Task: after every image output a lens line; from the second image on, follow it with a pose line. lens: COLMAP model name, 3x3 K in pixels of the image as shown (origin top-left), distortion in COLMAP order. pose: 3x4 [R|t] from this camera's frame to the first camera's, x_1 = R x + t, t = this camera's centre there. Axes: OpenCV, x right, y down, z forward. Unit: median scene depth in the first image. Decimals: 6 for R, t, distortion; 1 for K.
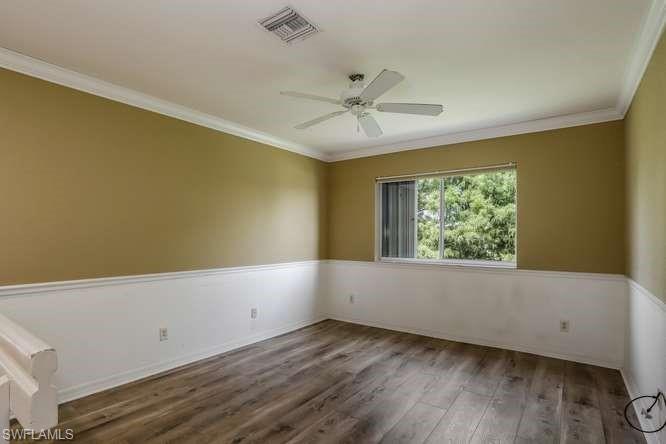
lens RADIAL K [[345.0, 0, 330.1], [0, 345.0, 223.7], [0, 0, 1]] dist [-0.024310, 0.005967]
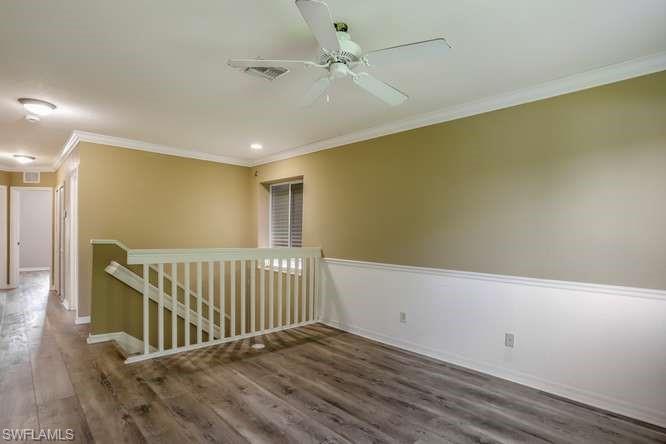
lens RADIAL K [[345.0, 0, 330.4], [0, 345.0, 226.2], [0, 0, 1]] dist [-0.024310, 0.005967]
pose [[-0.194830, -0.031586, -0.980328, 0.750832], [0.022985, 0.999060, -0.036757, 0.044532], [0.980568, -0.029694, -0.193921, 1.002982]]
